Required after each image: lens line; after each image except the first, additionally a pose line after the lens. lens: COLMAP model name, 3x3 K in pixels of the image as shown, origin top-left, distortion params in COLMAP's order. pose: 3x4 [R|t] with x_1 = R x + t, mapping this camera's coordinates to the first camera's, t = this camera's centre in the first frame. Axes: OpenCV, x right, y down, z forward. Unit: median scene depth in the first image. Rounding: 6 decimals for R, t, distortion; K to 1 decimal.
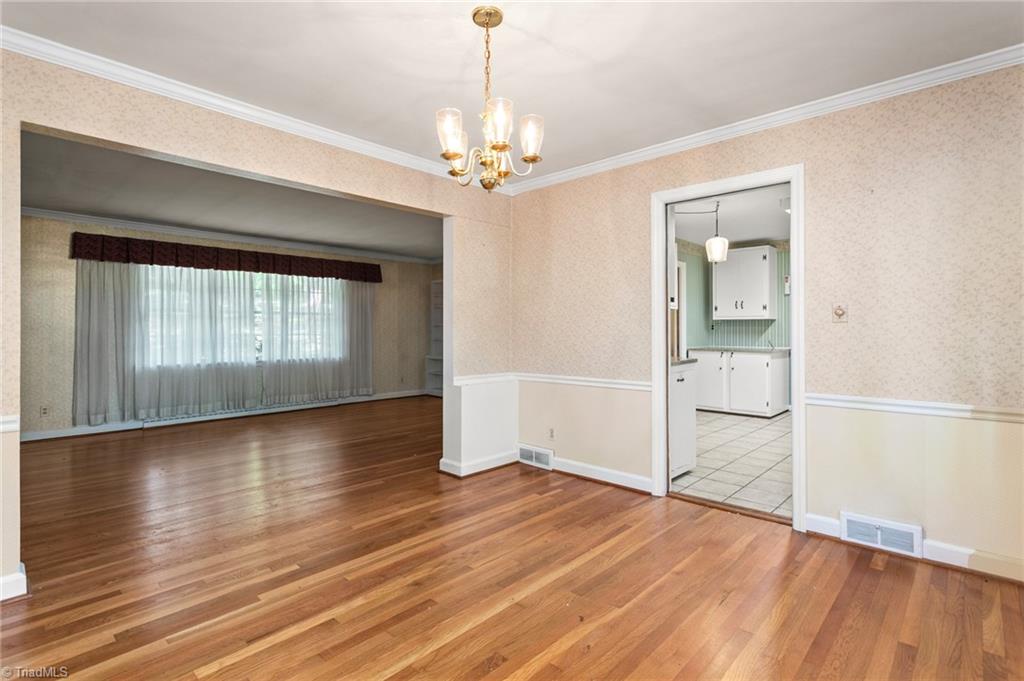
lens RADIAL K [[494.7, 0, 511.1], [0, 494.7, 332.1], [0, 0, 1]] dist [-0.002307, 0.004620]
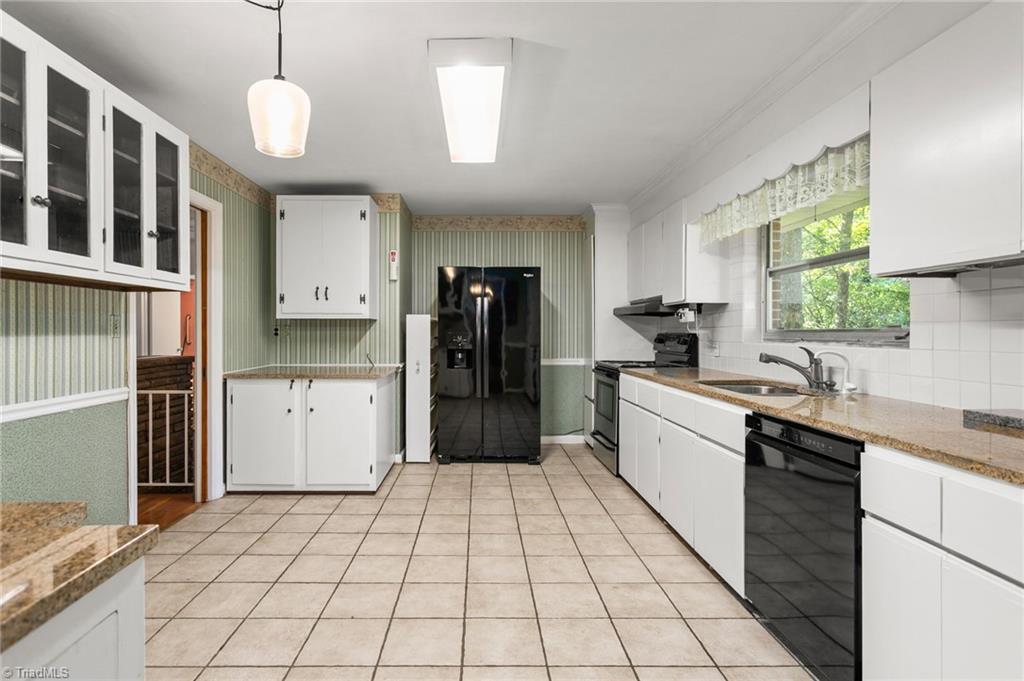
lens RADIAL K [[494.7, 0, 477.6], [0, 494.7, 331.7], [0, 0, 1]] dist [-0.002307, 0.004620]
pose [[0.723394, 0.002557, 0.690431, 0.400159], [-0.000851, 0.999996, -0.002812, -0.018105], [-0.690435, 0.001447, 0.723393, 0.940831]]
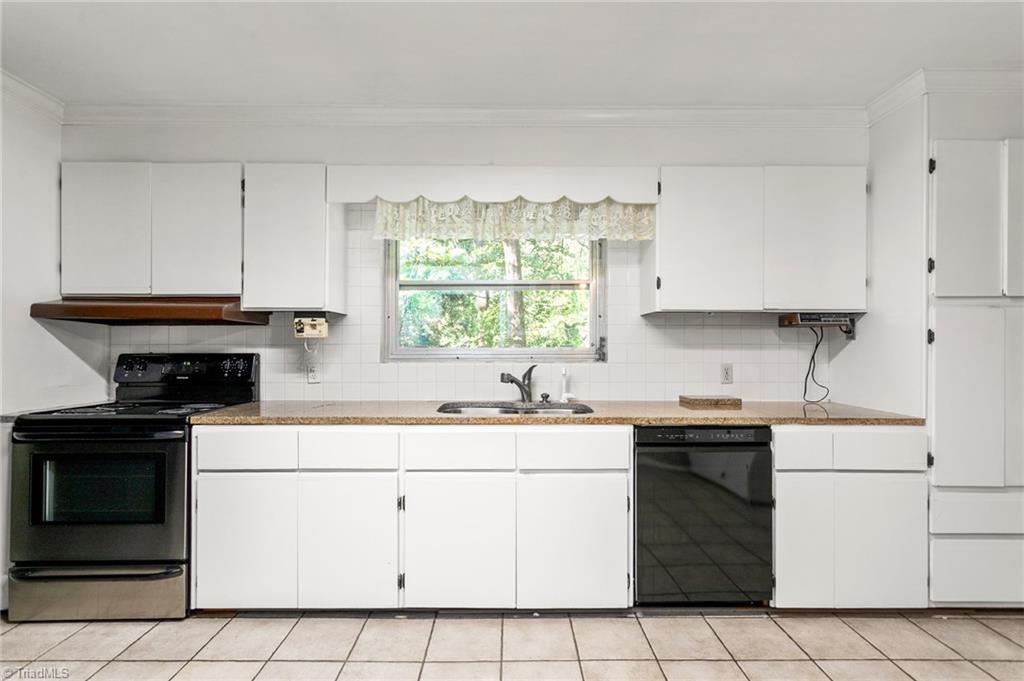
lens RADIAL K [[494.7, 0, 505.3], [0, 494.7, 346.6], [0, 0, 1]] dist [-0.002307, 0.004620]
pose [[-0.686674, 0.002871, 0.726960, 0.710719], [0.002843, 0.999995, -0.001264, -0.026594], [-0.726960, 0.001199, -0.686679, 1.720936]]
